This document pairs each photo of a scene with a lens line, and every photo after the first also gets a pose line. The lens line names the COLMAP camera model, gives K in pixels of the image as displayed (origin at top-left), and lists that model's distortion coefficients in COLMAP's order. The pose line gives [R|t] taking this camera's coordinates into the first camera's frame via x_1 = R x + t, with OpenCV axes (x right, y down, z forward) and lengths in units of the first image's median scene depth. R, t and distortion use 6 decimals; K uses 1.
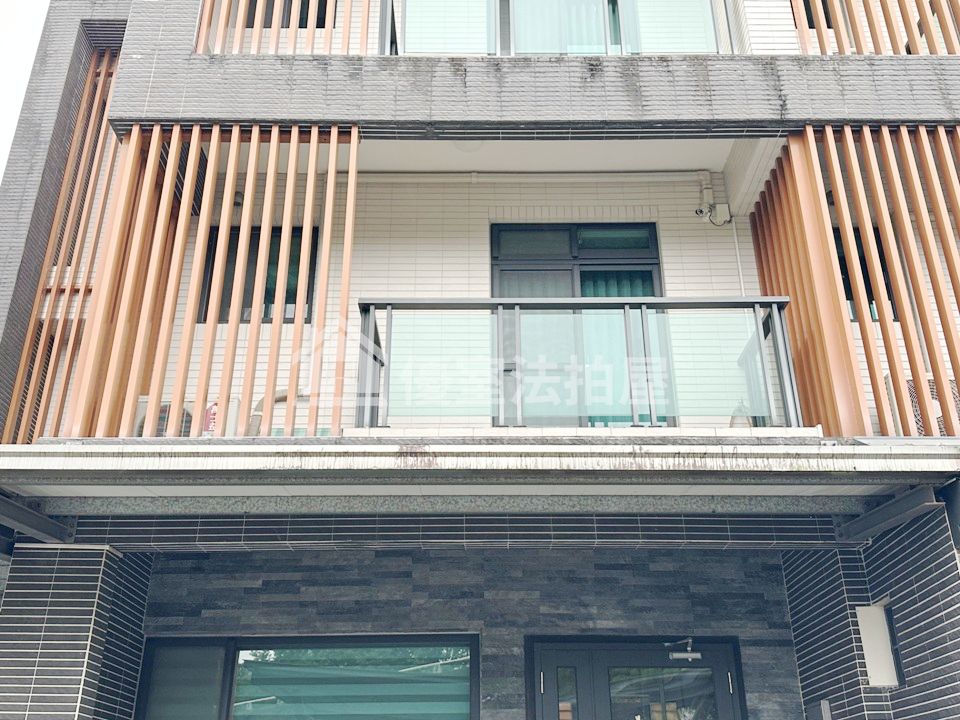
lens RADIAL K [[934.2, 0, 483.9], [0, 934.2, 362.3], [0, 0, 1]] dist [0.057775, 0.000000]
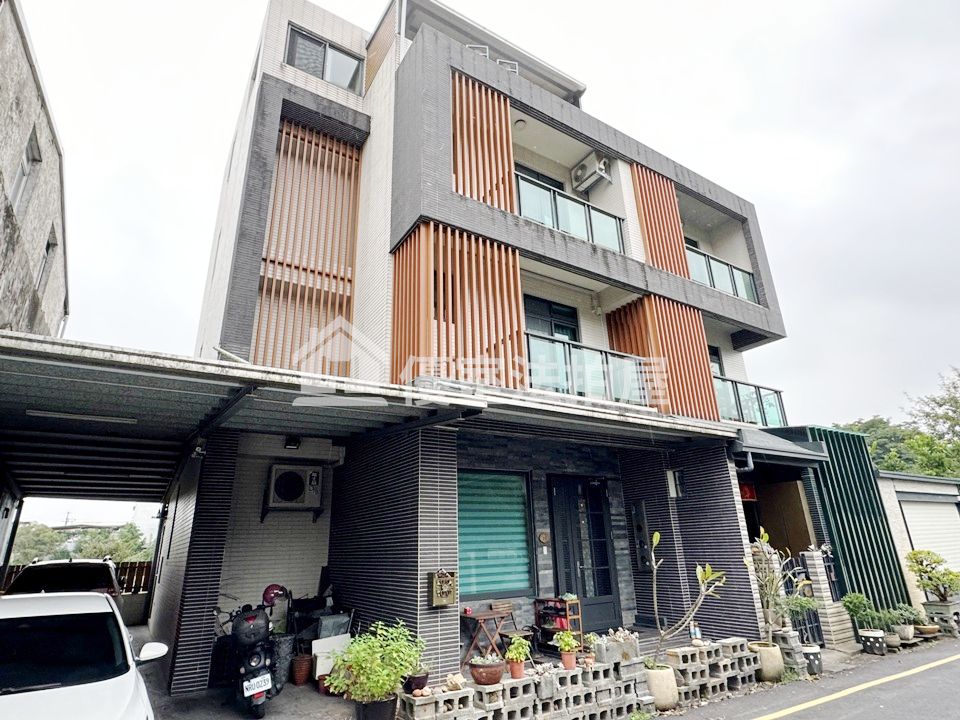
lens RADIAL K [[524.4, 0, 481.4], [0, 524.4, 360.0], [0, 0, 1]] dist [-0.002871, 0.000936]
pose [[0.843924, 0.159787, 0.512114, -0.849916], [-0.209392, 0.977004, 0.040223, -0.026107], [-0.493910, -0.141177, 0.857975, -0.076793]]
